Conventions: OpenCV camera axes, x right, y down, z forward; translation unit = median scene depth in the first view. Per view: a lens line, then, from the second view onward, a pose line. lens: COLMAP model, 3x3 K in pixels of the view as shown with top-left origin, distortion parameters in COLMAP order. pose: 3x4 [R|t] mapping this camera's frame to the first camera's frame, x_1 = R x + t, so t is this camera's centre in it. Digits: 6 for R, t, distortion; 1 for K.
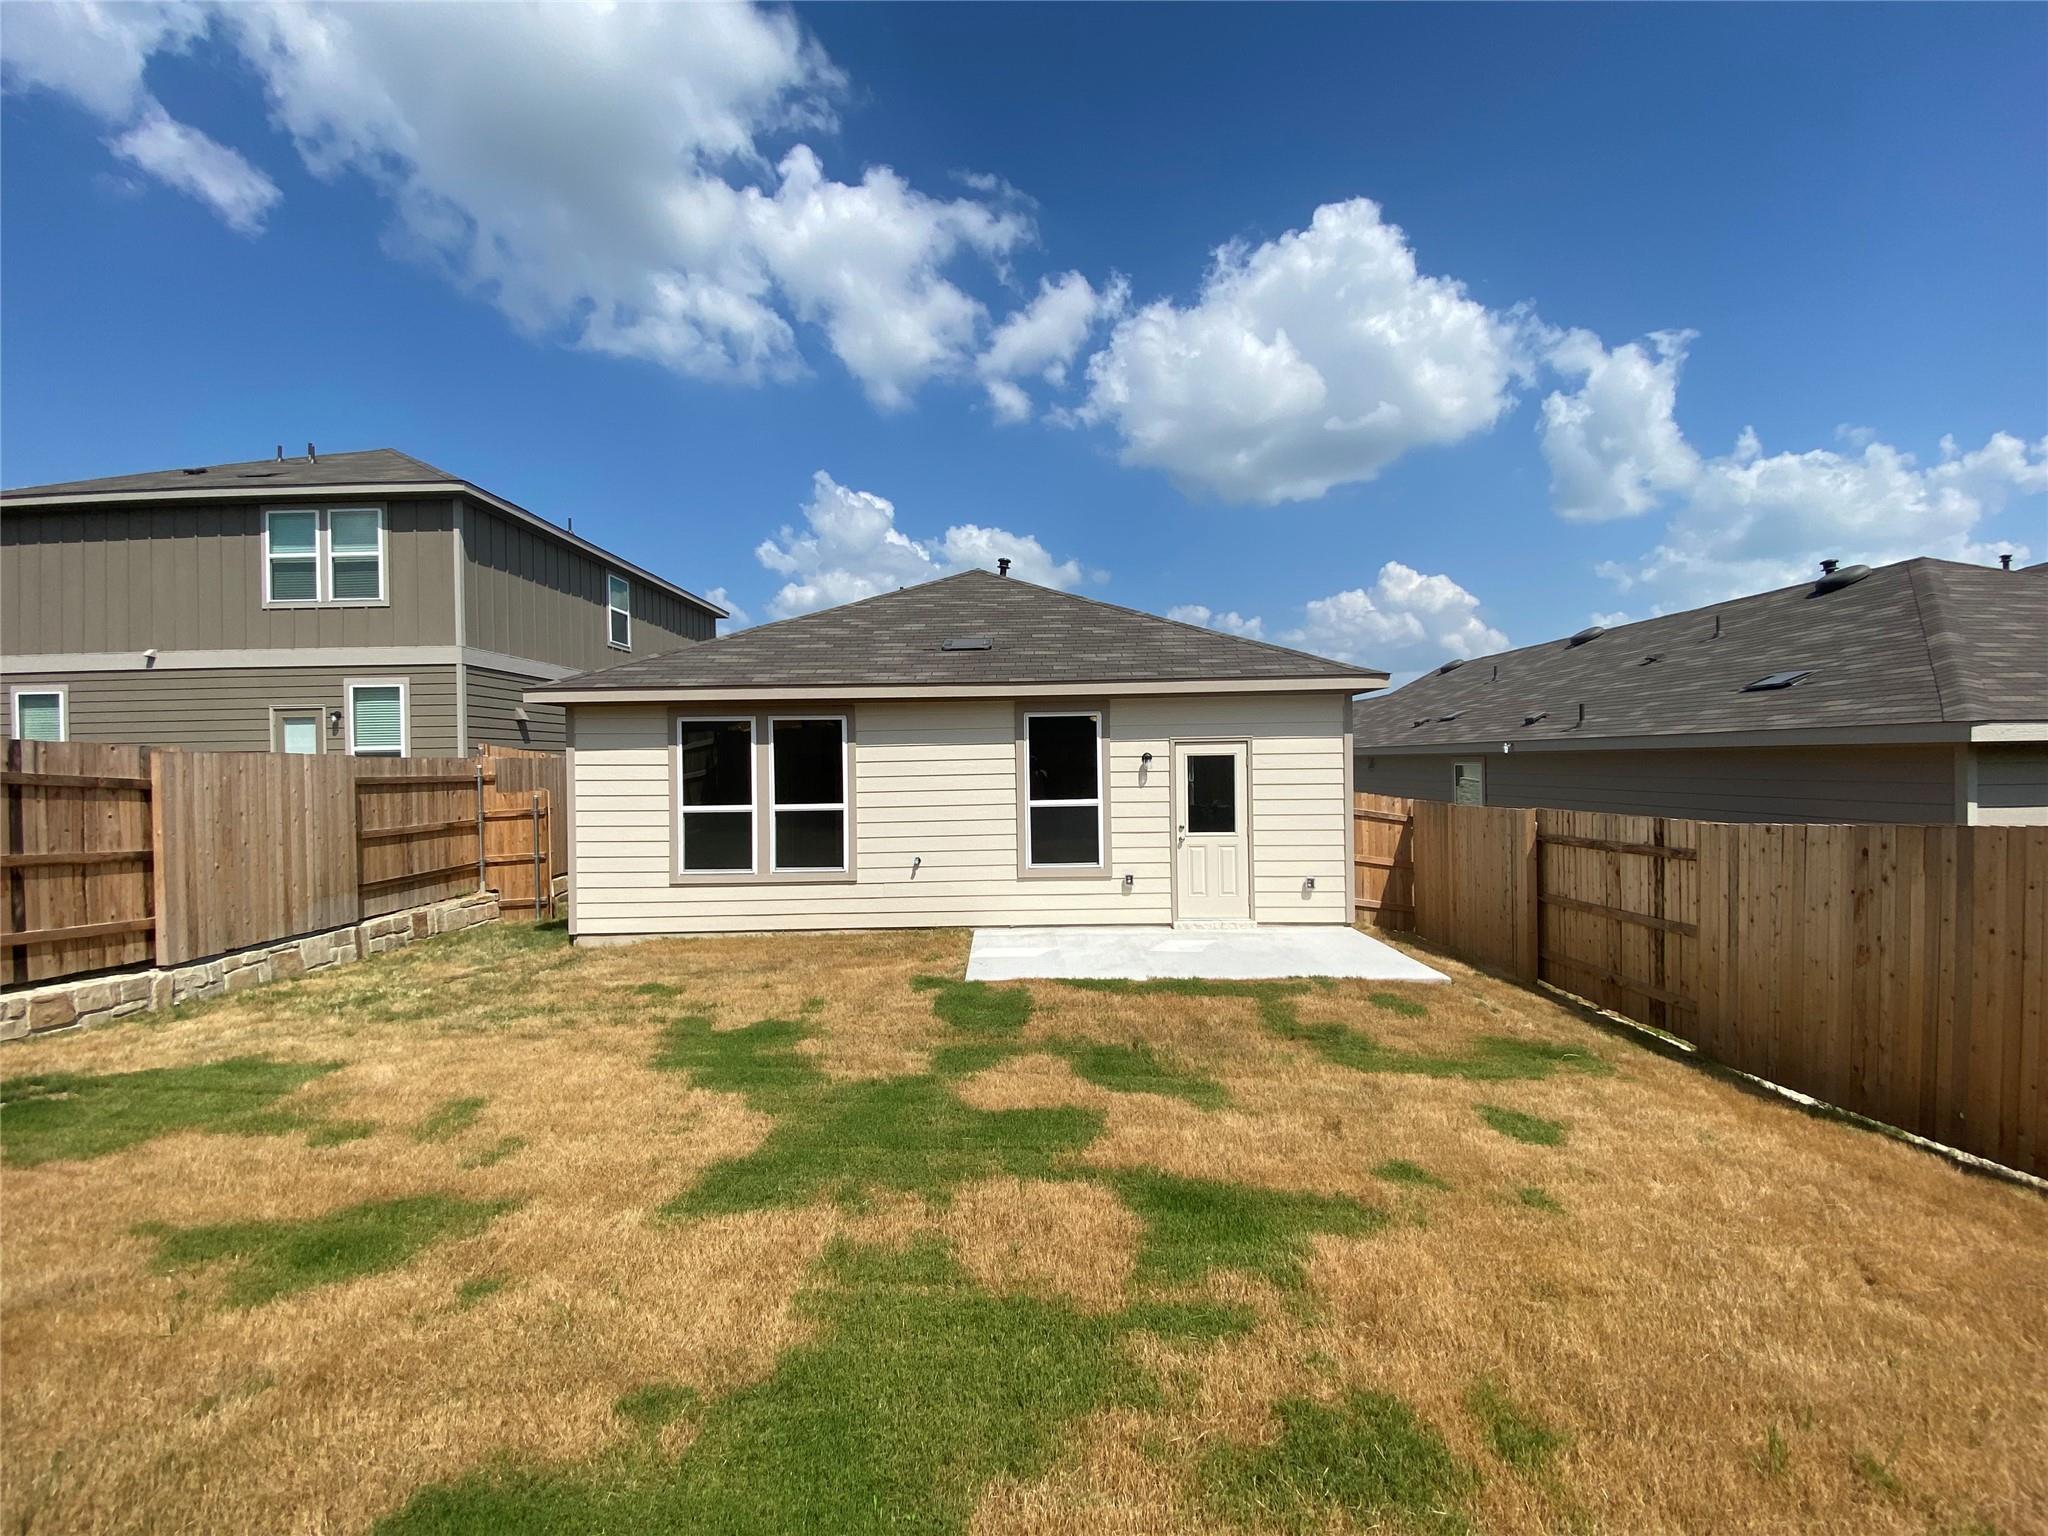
lens RADIAL K [[826.9, 0, 1016.4], [0, 826.9, 769.0], [0, 0, 1]] dist [0.029545, -0.017264]
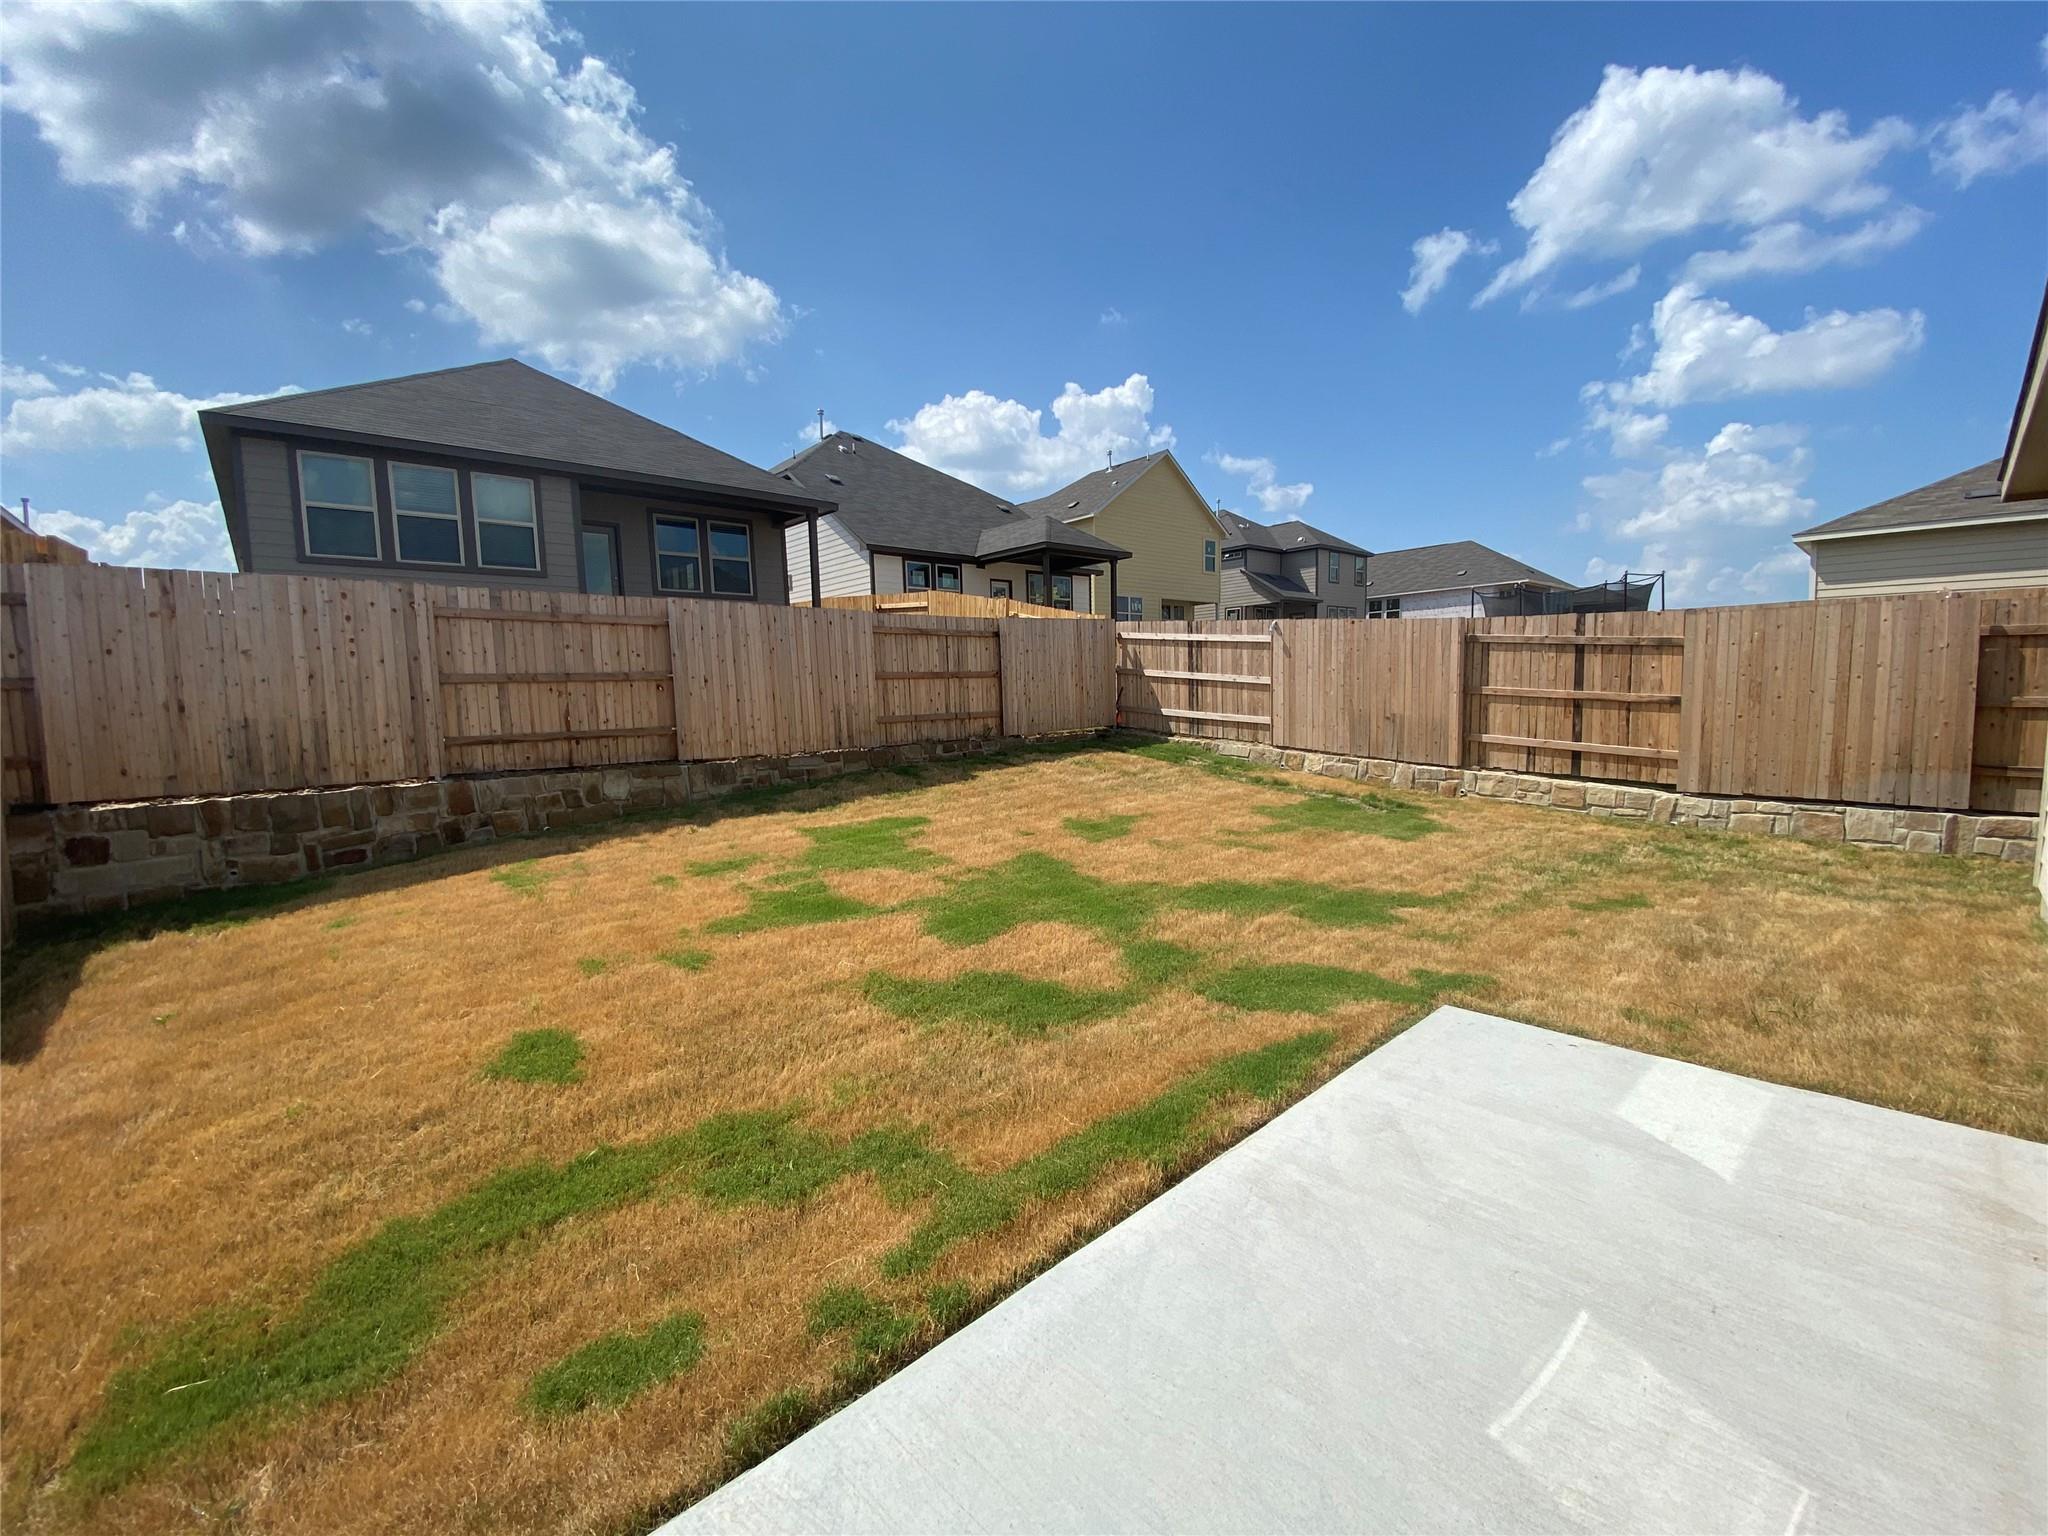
lens RADIAL K [[826.9, 0, 1016.4], [0, 826.9, 769.0], [0, 0, 1]] dist [0.029545, -0.017264]
pose [[-0.733178, 0.102428, -0.672279, 0.530160], [0.033332, 0.992816, 0.114913, 0.031688], [0.679220, 0.061844, -0.731325, 1.287836]]
